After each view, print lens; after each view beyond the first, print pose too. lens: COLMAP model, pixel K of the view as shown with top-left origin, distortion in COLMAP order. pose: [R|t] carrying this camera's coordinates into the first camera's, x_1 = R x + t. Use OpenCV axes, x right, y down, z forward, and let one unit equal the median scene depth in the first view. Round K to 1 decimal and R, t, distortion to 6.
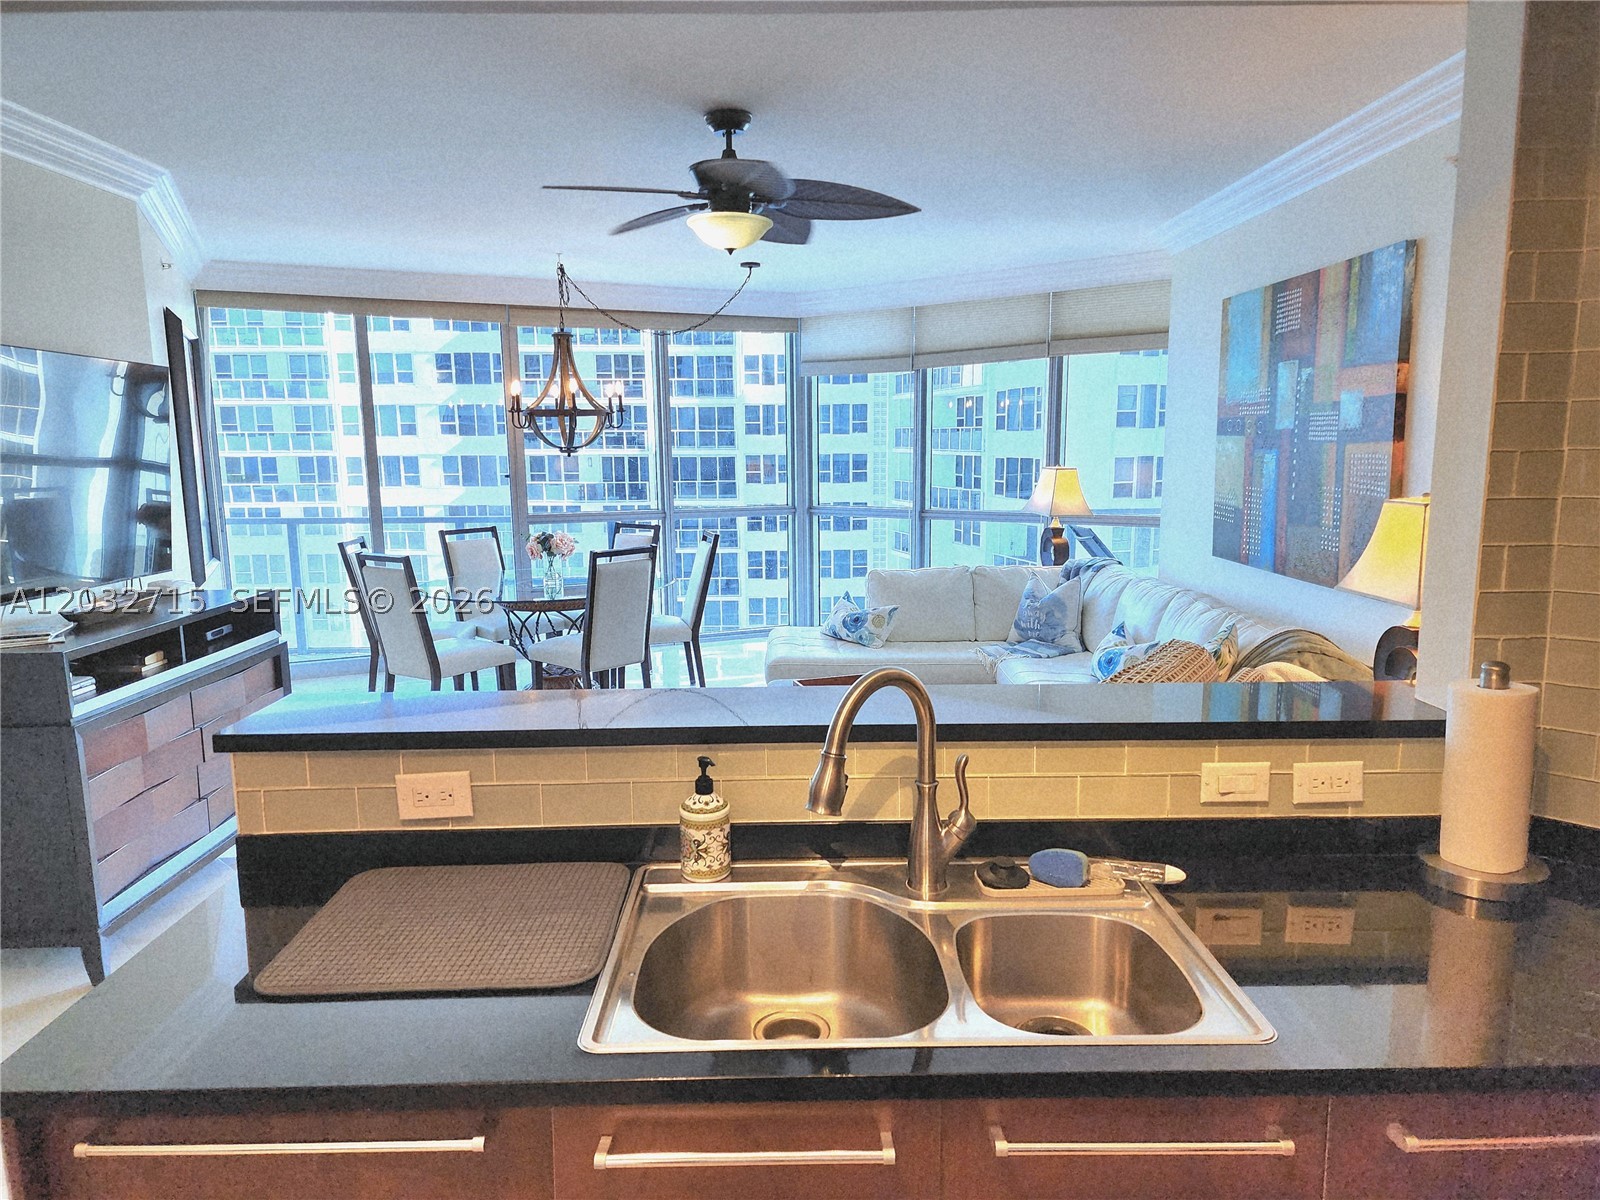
lens RADIAL K [[1045.9, 0, 805.2], [0, 1045.9, 601.3], [0, 0, 1]] dist [0.039366, -0.002710]
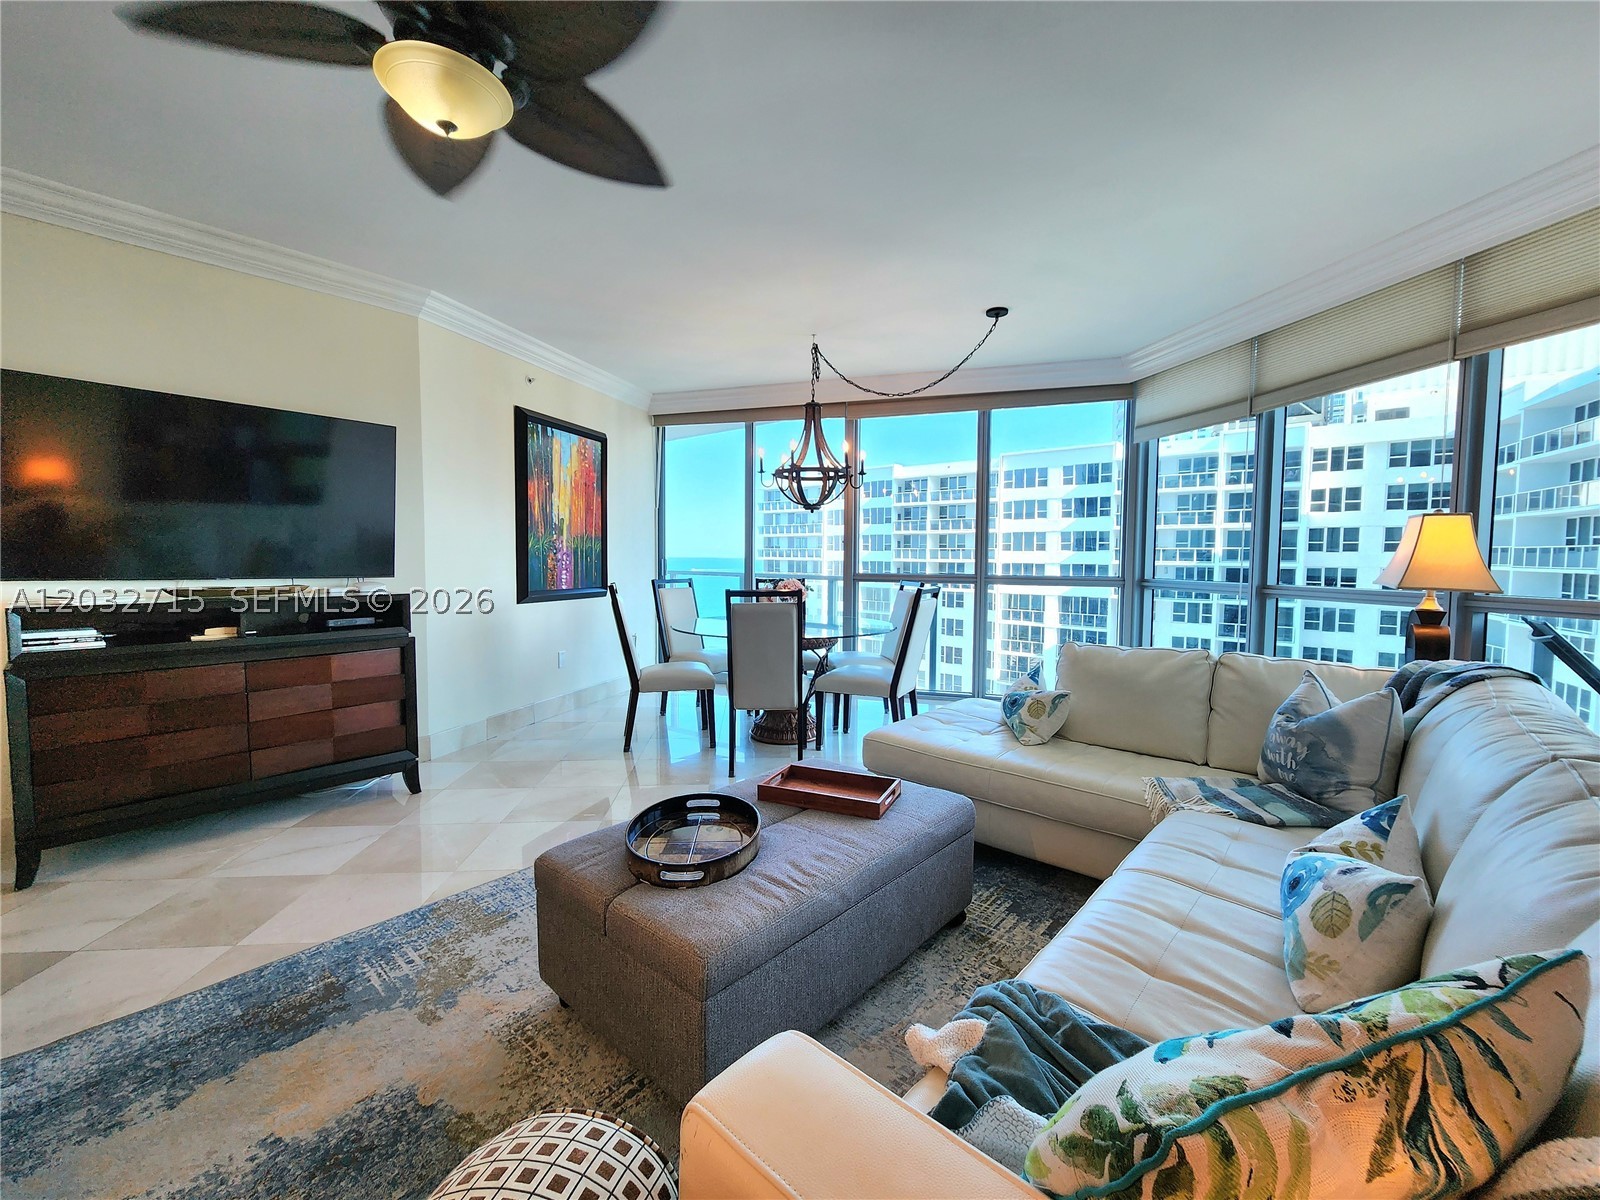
lens RADIAL K [[655.3, 0, 800.0], [0, 655.3, 600.0], [0, 0, 1]] dist [-0.014185, -0.000211]
pose [[0.736365, 0.060642, -0.673861, 0.398125], [-0.119133, 0.992035, -0.040907, -0.029144], [0.666013, 0.110402, 0.737725, 0.843721]]
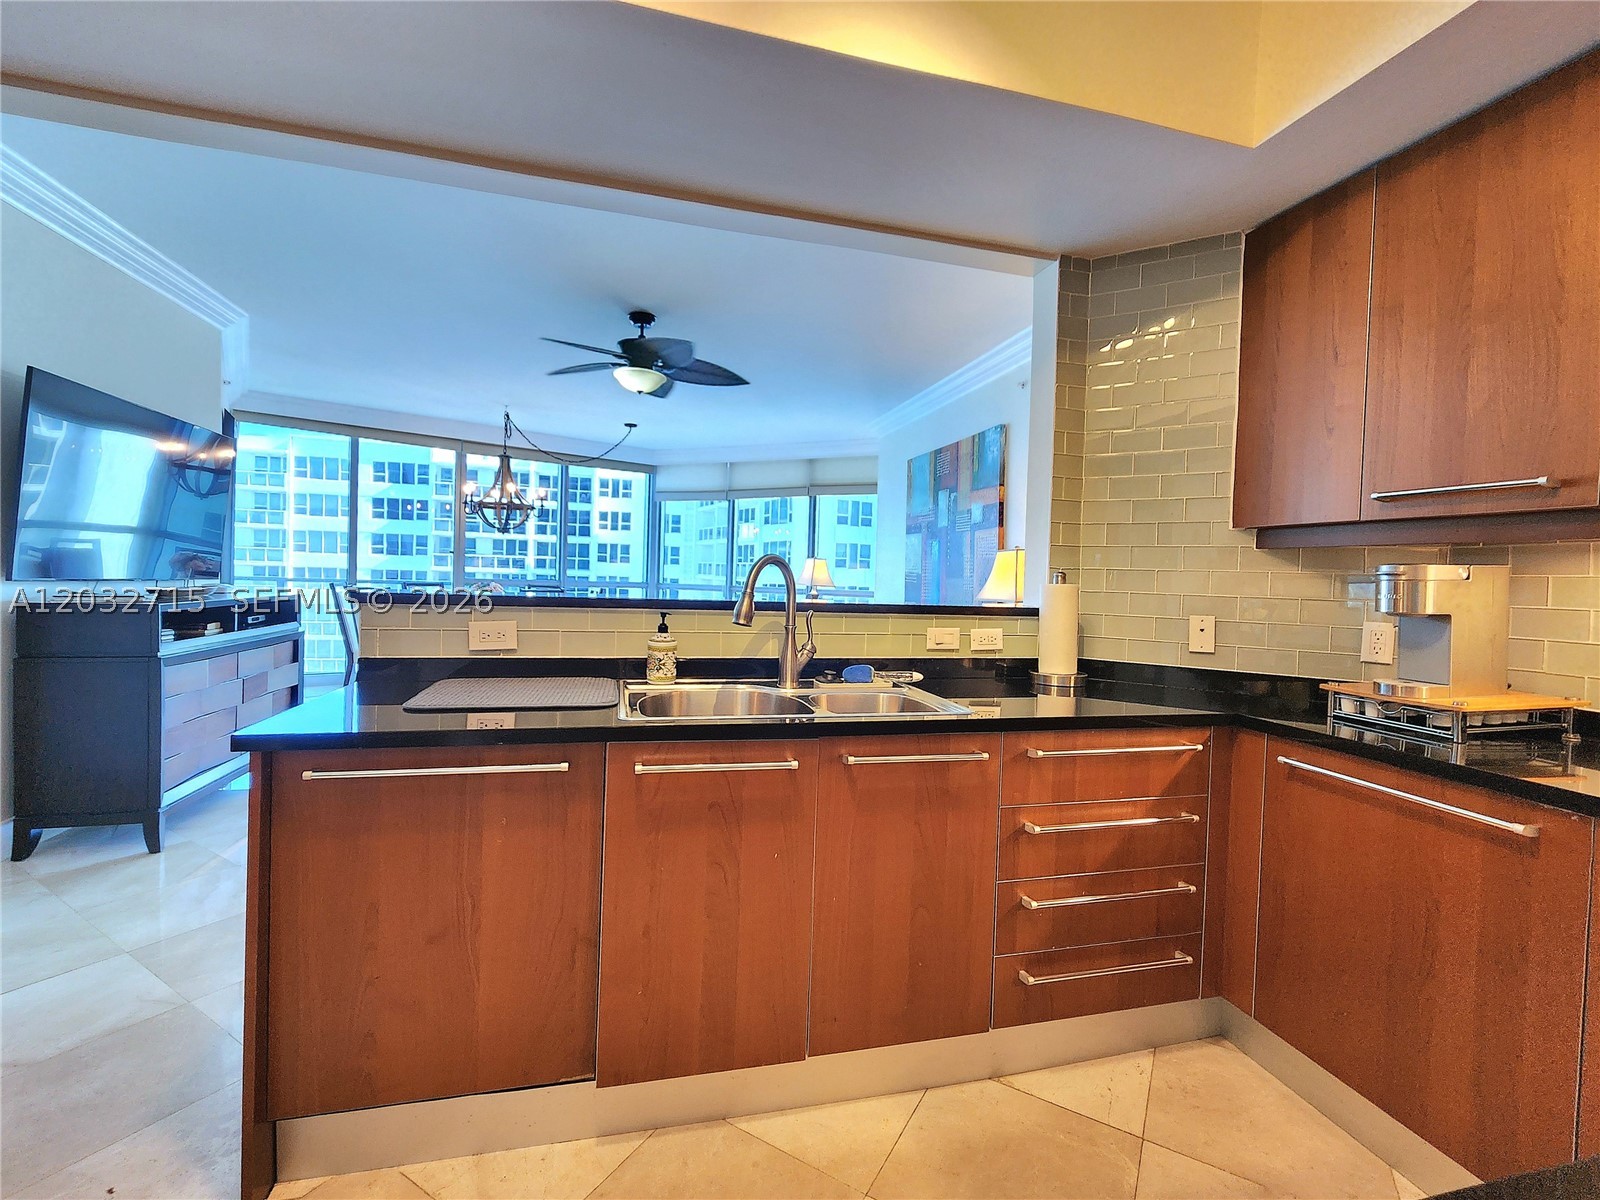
lens RADIAL K [[682.4, 0, 796.8], [0, 682.4, 591.6], [0, 0, 1]] dist [0.000747, -0.000064]
pose [[0.972308, 0.035348, 0.231012, -0.065122], [-0.005327, 0.991590, -0.129307, 0.116736], [-0.233640, 0.124495, 0.964320, -0.065009]]
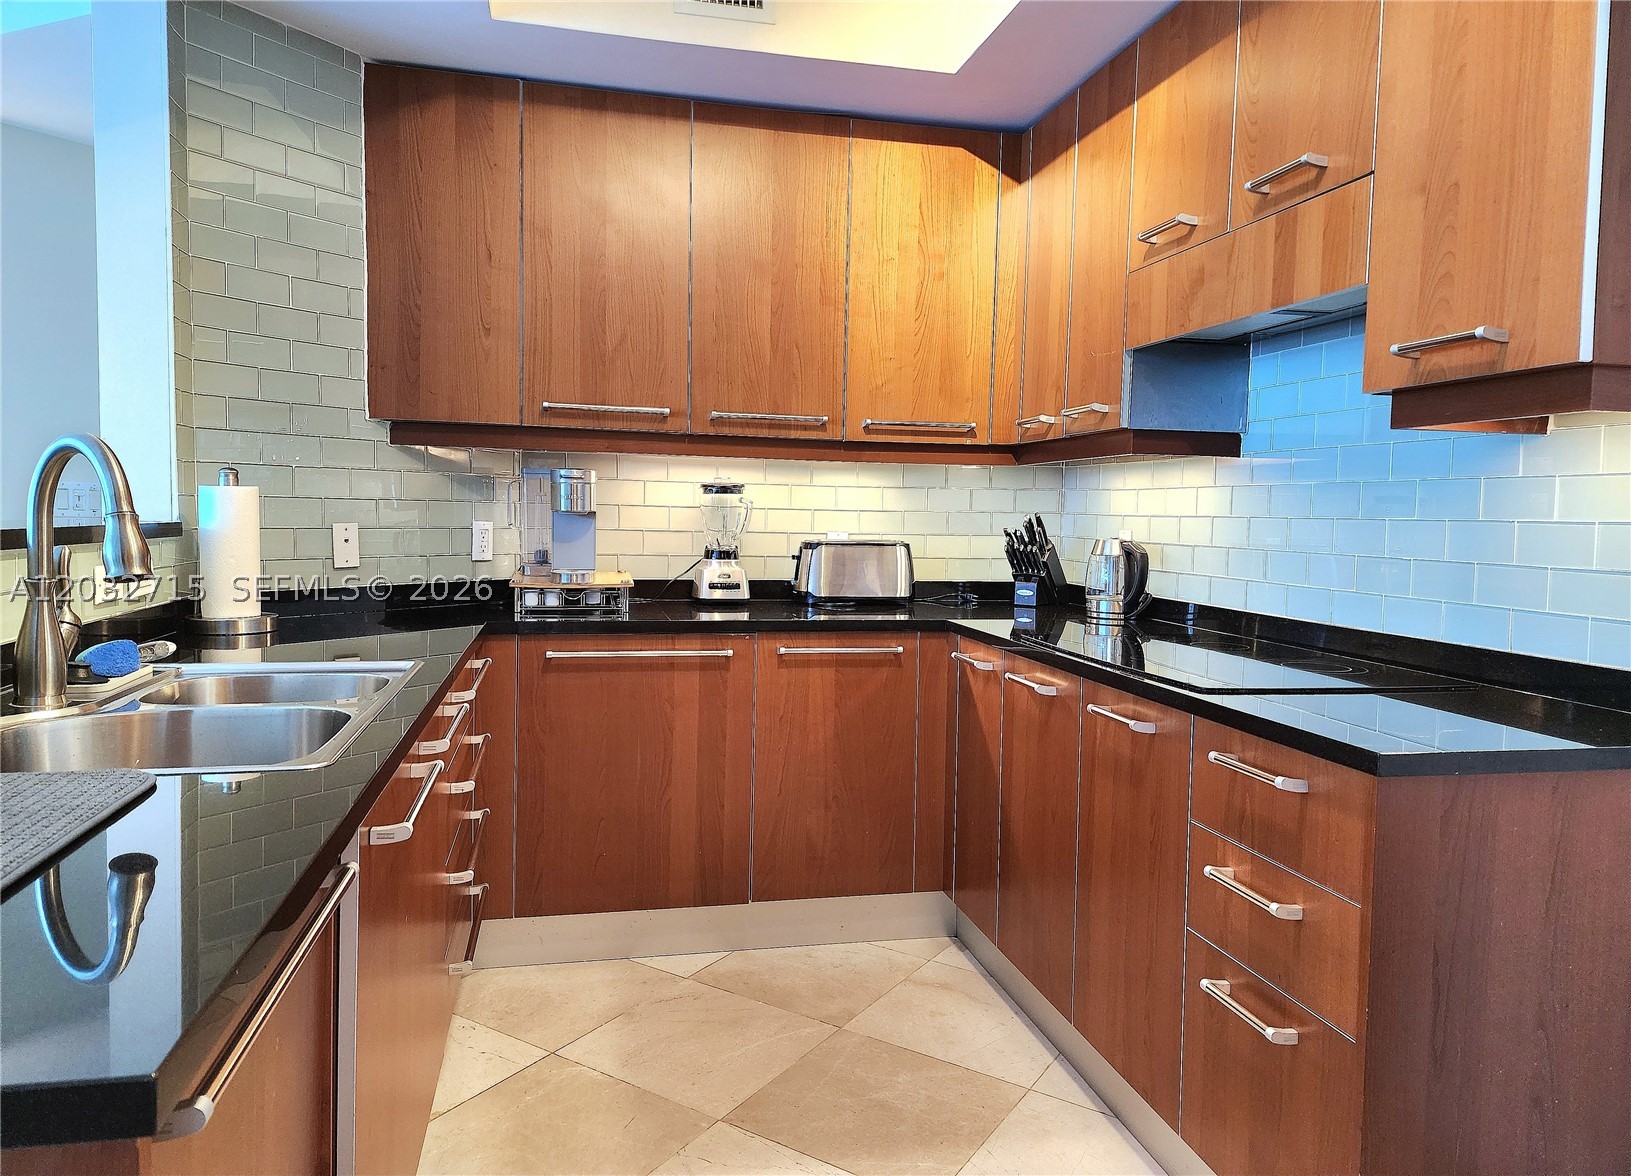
lens RADIAL K [[1107.4, 0, 815.5], [0, 1107.4, 588.0], [0, 0, 1]] dist [0.002123, 0.000244]
pose [[-0.198360, -0.066764, 0.977853, -0.408938], [0.129231, 0.987186, 0.093616, 0.076465], [-0.971572, 0.144939, -0.187190, 0.239208]]
